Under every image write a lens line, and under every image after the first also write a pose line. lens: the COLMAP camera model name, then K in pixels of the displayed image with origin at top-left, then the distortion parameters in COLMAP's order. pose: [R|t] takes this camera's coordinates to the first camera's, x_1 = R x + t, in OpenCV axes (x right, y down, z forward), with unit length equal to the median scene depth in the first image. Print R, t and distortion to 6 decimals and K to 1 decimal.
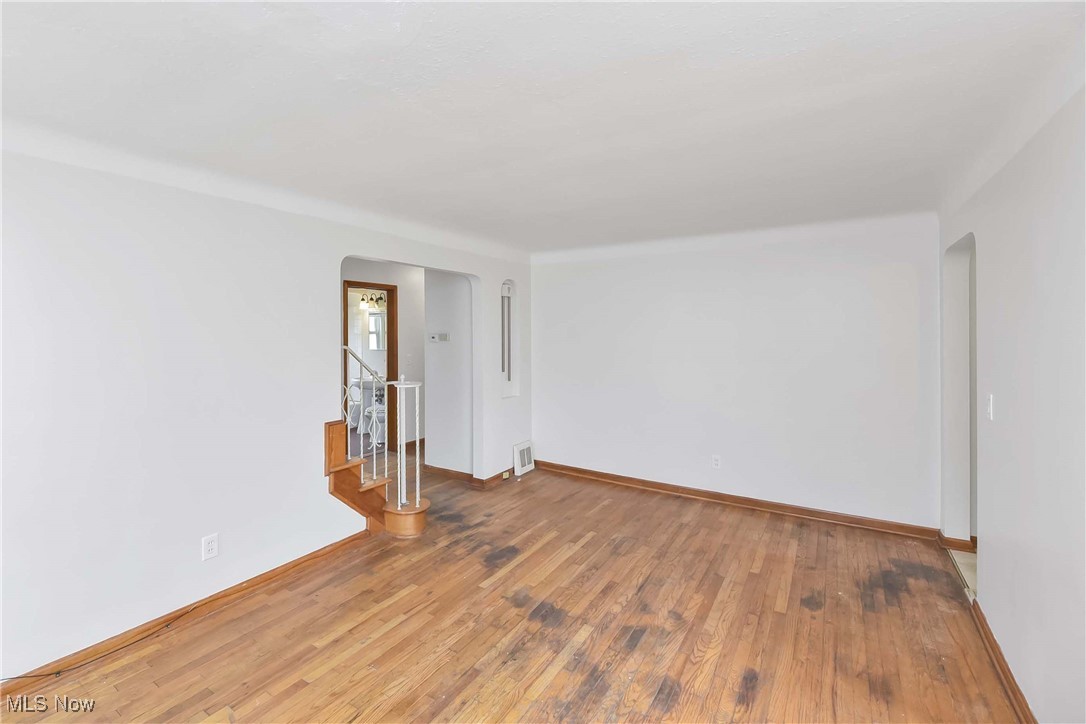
lens RADIAL K [[472.9, 0, 521.2], [0, 472.9, 328.9], [0, 0, 1]] dist [0.000935, -0.003507]
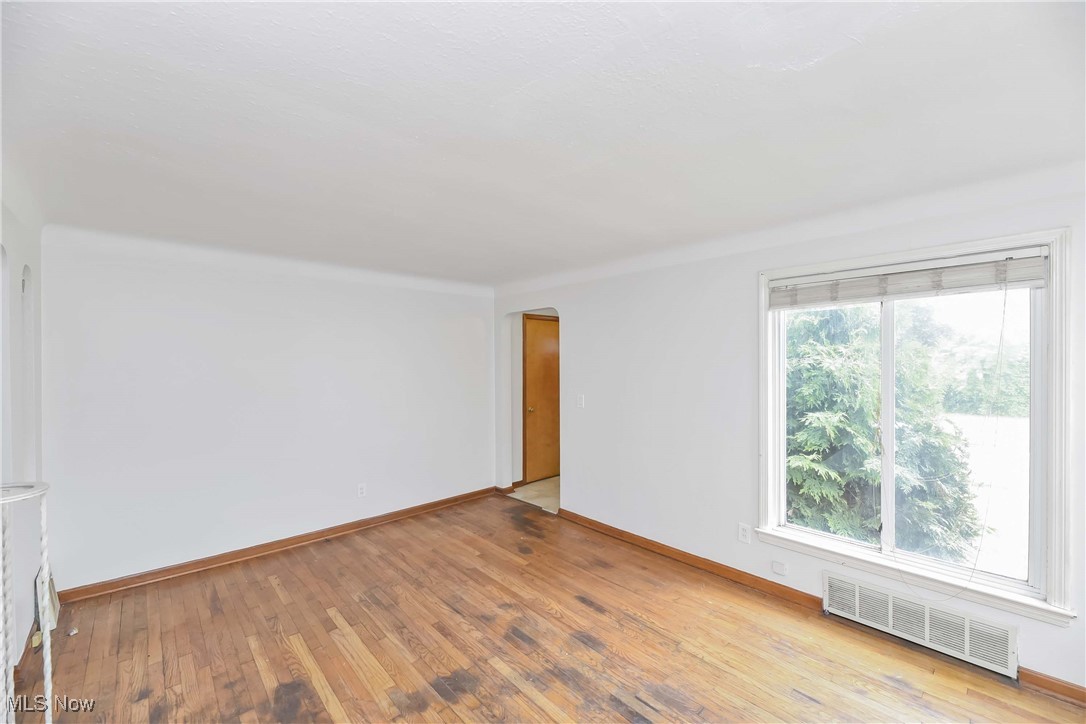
lens RADIAL K [[436.9, 0, 544.0], [0, 436.9, 363.6], [0, 0, 1]] dist [0.001546, -0.003608]
pose [[0.240067, -0.003778, 0.970749, -0.610239], [0.000931, 0.999993, 0.003662, 0.004975], [-0.970756, 0.000025, 0.240069, 0.573330]]
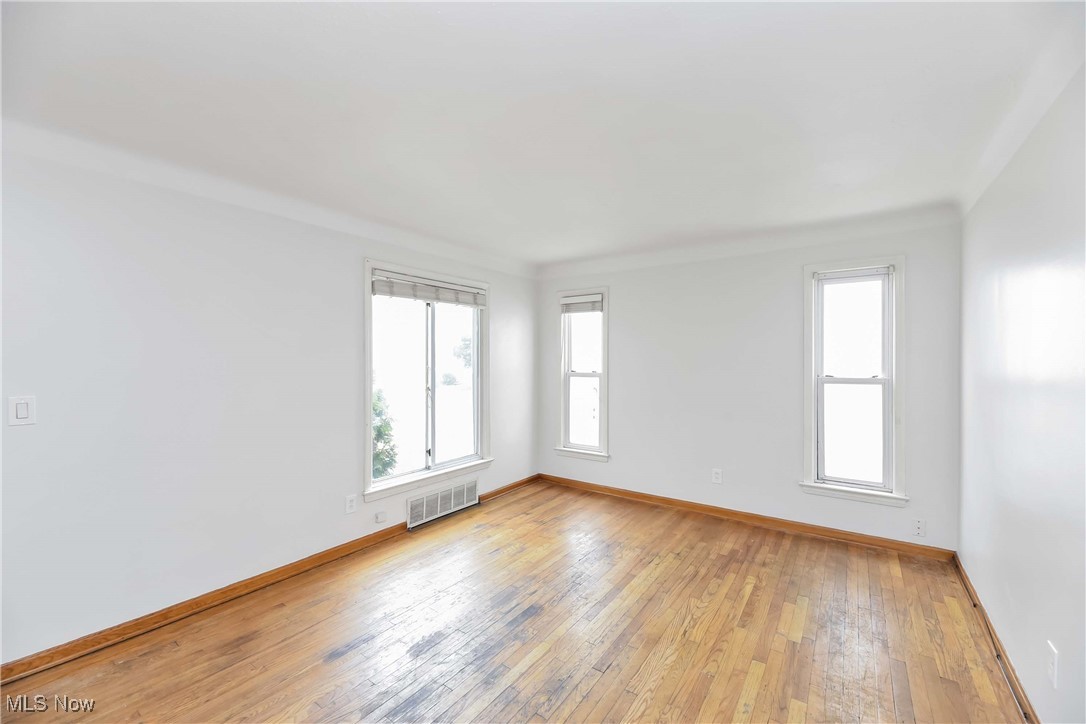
lens RADIAL K [[436.9, 0, 544.0], [0, 436.9, 363.6], [0, 0, 1]] dist [0.001546, -0.003608]
pose [[-0.999211, 0.001186, 0.039698, -0.013608], [0.001474, 0.999973, 0.007219, 0.056639], [-0.039688, 0.007272, -0.999186, 1.415426]]
